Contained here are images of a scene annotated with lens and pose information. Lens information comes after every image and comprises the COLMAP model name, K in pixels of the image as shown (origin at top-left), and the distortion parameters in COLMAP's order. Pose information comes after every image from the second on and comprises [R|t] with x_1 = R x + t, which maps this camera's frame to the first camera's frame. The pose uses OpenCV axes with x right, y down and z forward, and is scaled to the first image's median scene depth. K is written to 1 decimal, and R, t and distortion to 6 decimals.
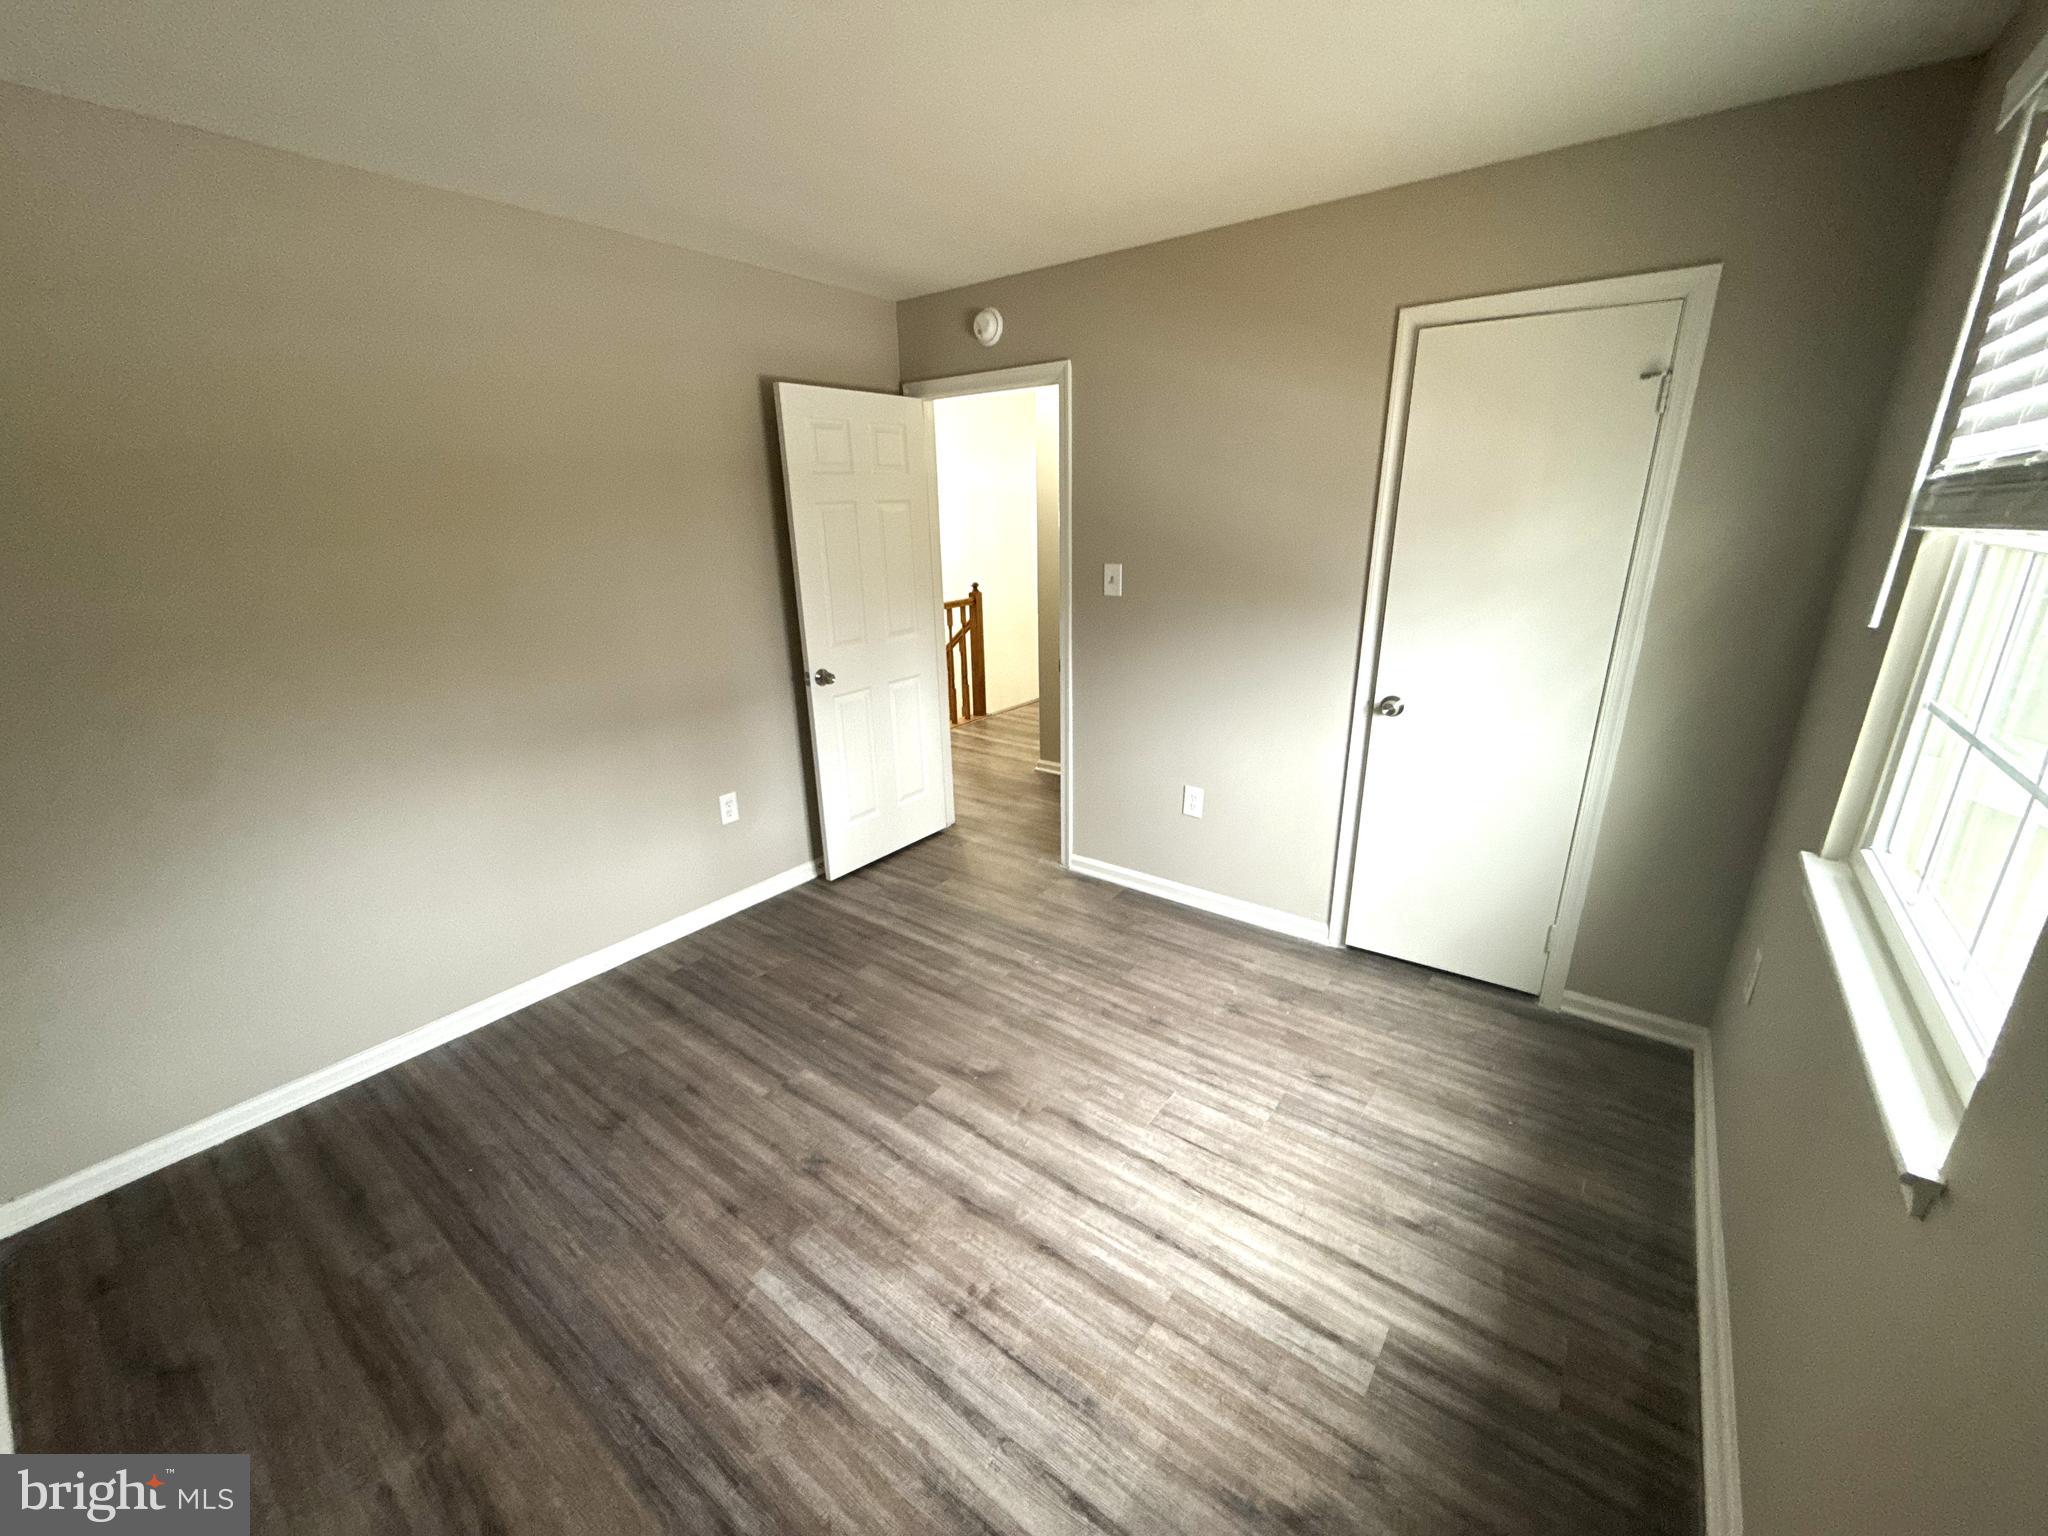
lens RADIAL K [[815.9, 0, 1024.0], [0, 815.9, 768.0], [0, 0, 1]] dist [-0.000466, 0.000055]
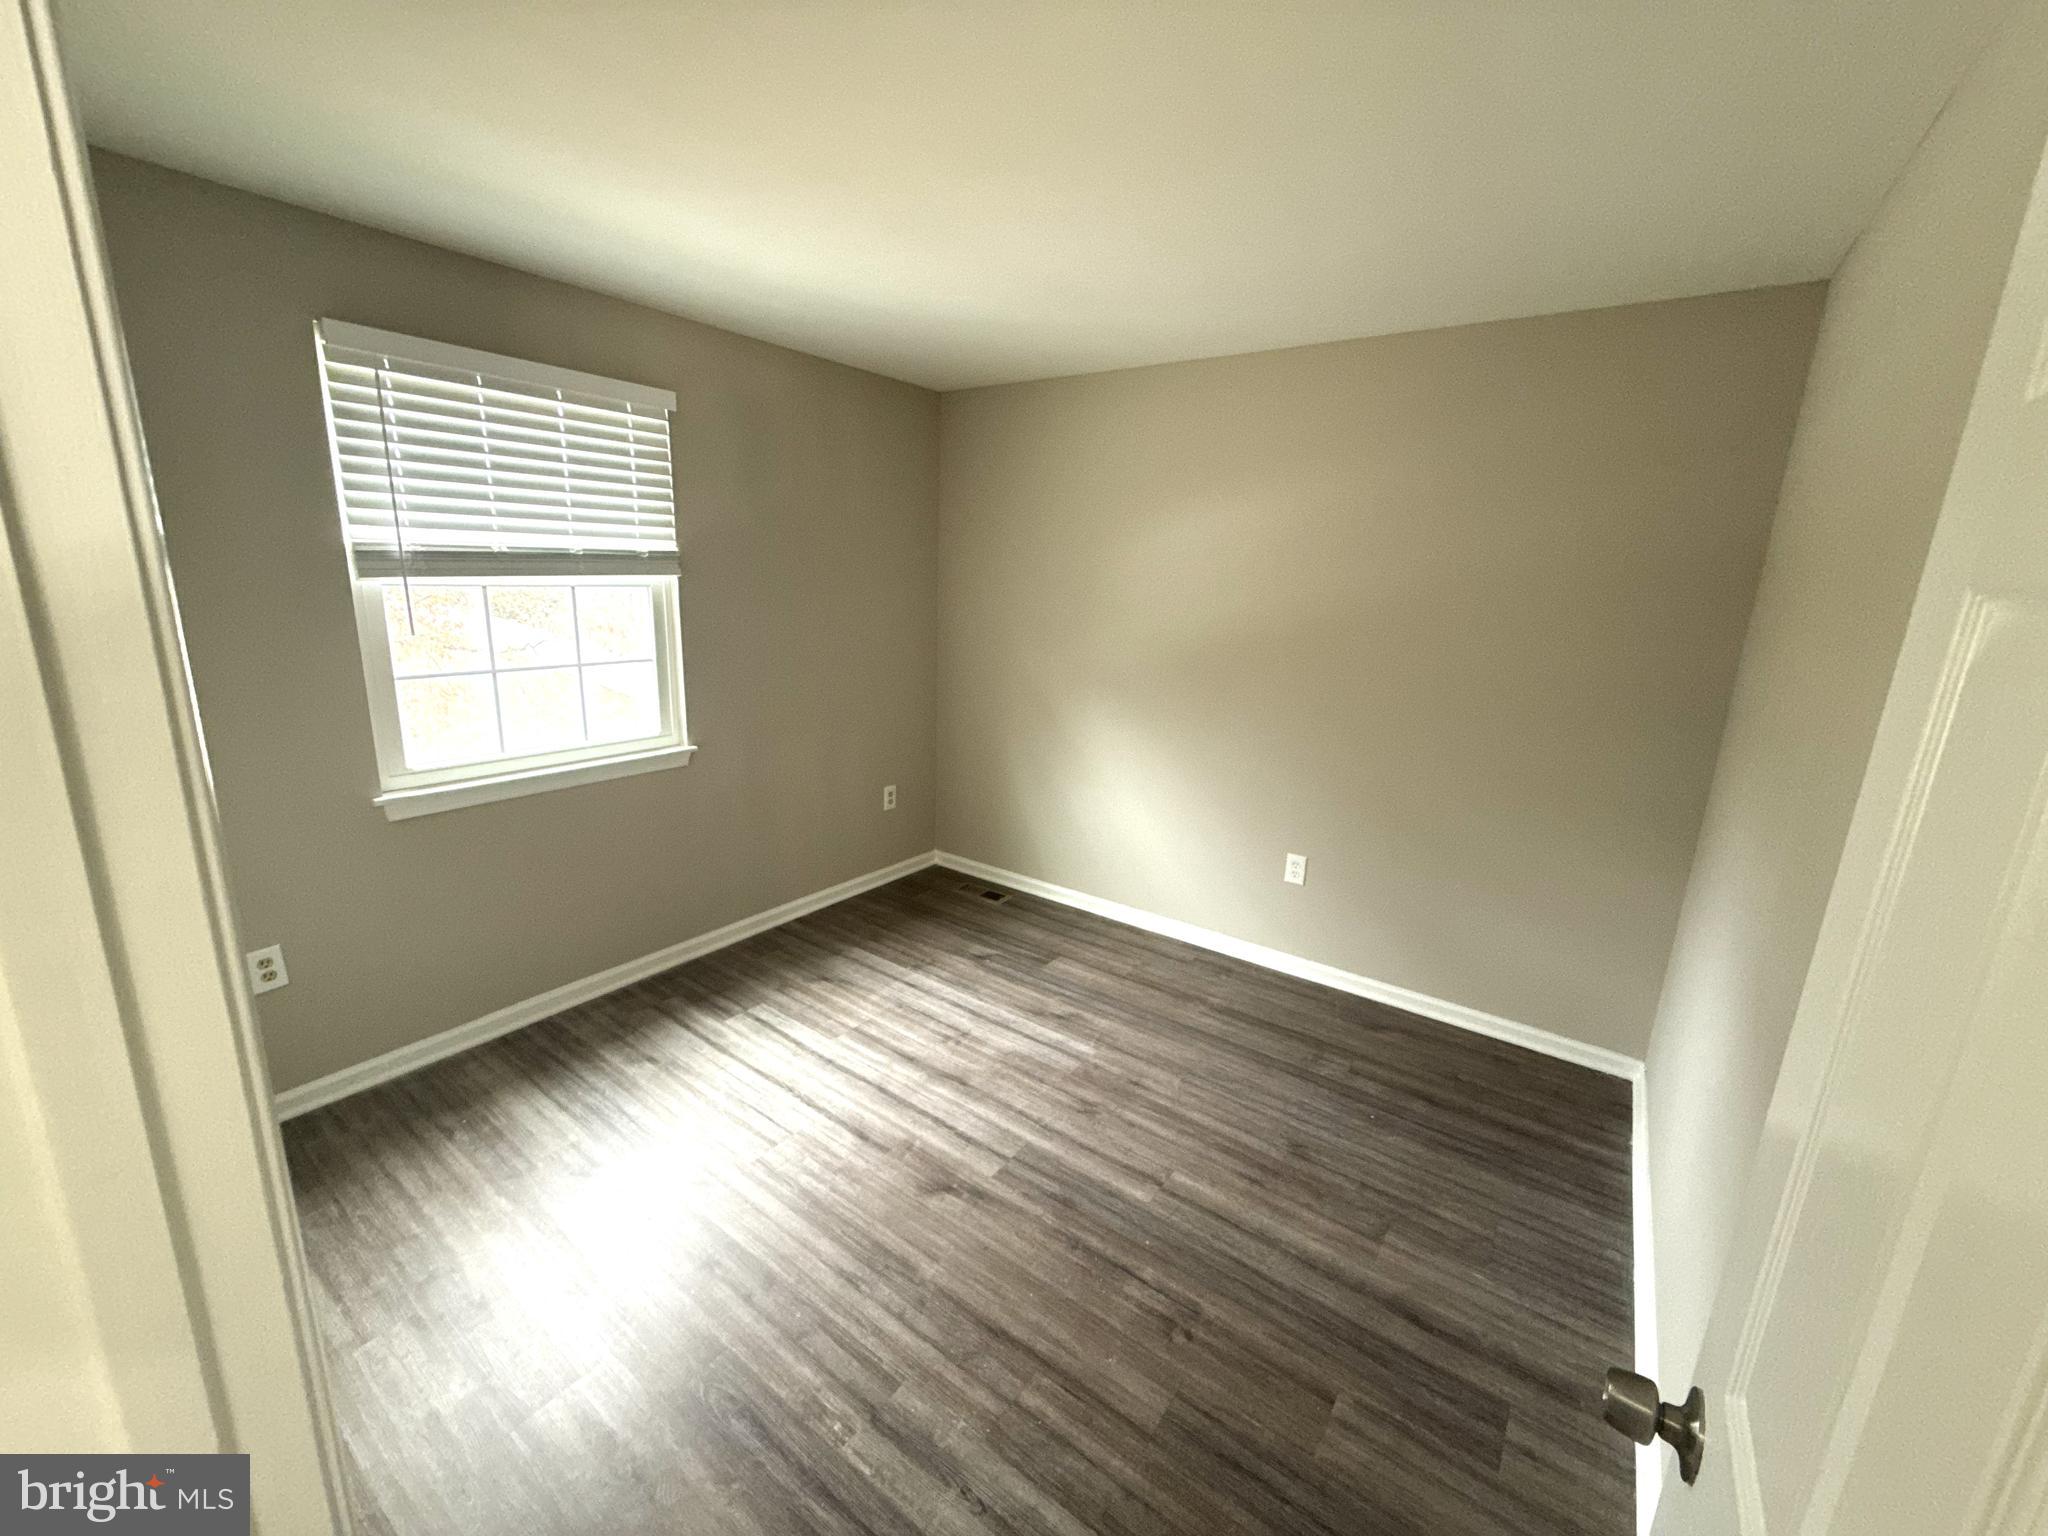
lens RADIAL K [[815.9, 0, 1024.0], [0, 815.9, 768.0], [0, 0, 1]] dist [-0.000466, 0.000055]
pose [[-0.999635, -0.009723, -0.025186, -0.127189], [-0.021475, 0.851727, 0.523545, -0.587355], [0.016361, 0.523895, -0.851626, 1.794536]]
